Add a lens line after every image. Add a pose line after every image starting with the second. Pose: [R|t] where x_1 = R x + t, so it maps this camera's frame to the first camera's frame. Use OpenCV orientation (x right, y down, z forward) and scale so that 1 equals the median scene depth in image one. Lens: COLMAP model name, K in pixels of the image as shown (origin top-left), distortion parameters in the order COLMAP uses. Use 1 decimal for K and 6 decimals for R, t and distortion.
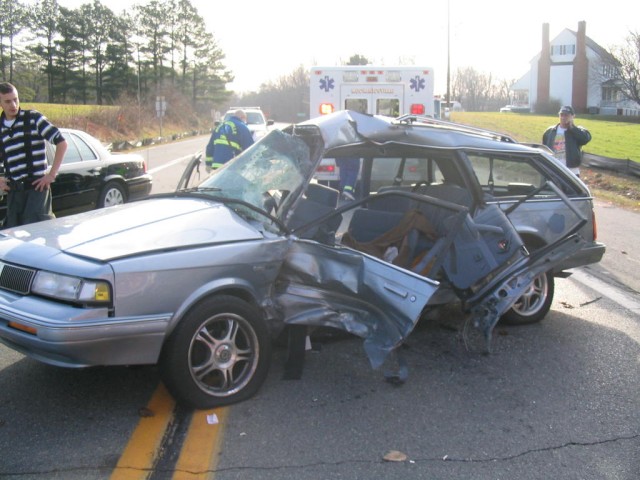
lens RADIAL K [[672.1, 0, 318.7], [0, 672.1, 238.5], [0, 0, 1]] dist [-0.075833, 0.000000]
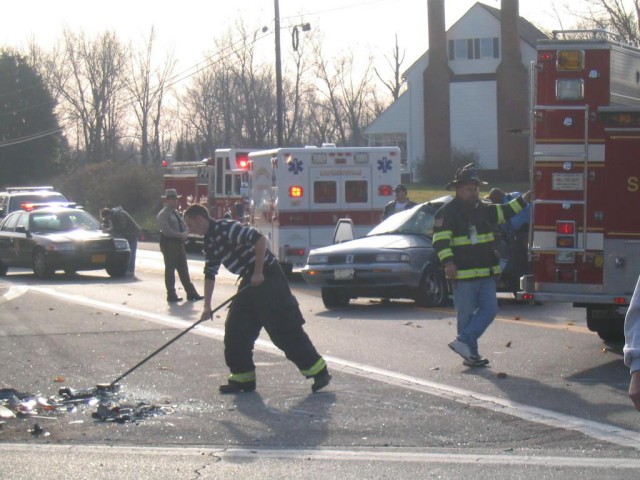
lens RADIAL K [[1956.9, 0, 320.1], [0, 1956.9, 239.2], [0, 0, 1]] dist [-0.199242, 0.000000]
pose [[0.962539, -0.019994, 0.270403, -0.728234], [0.062623, 0.986707, -0.149956, 0.305426], [-0.263811, 0.161272, 0.950997, -1.711758]]
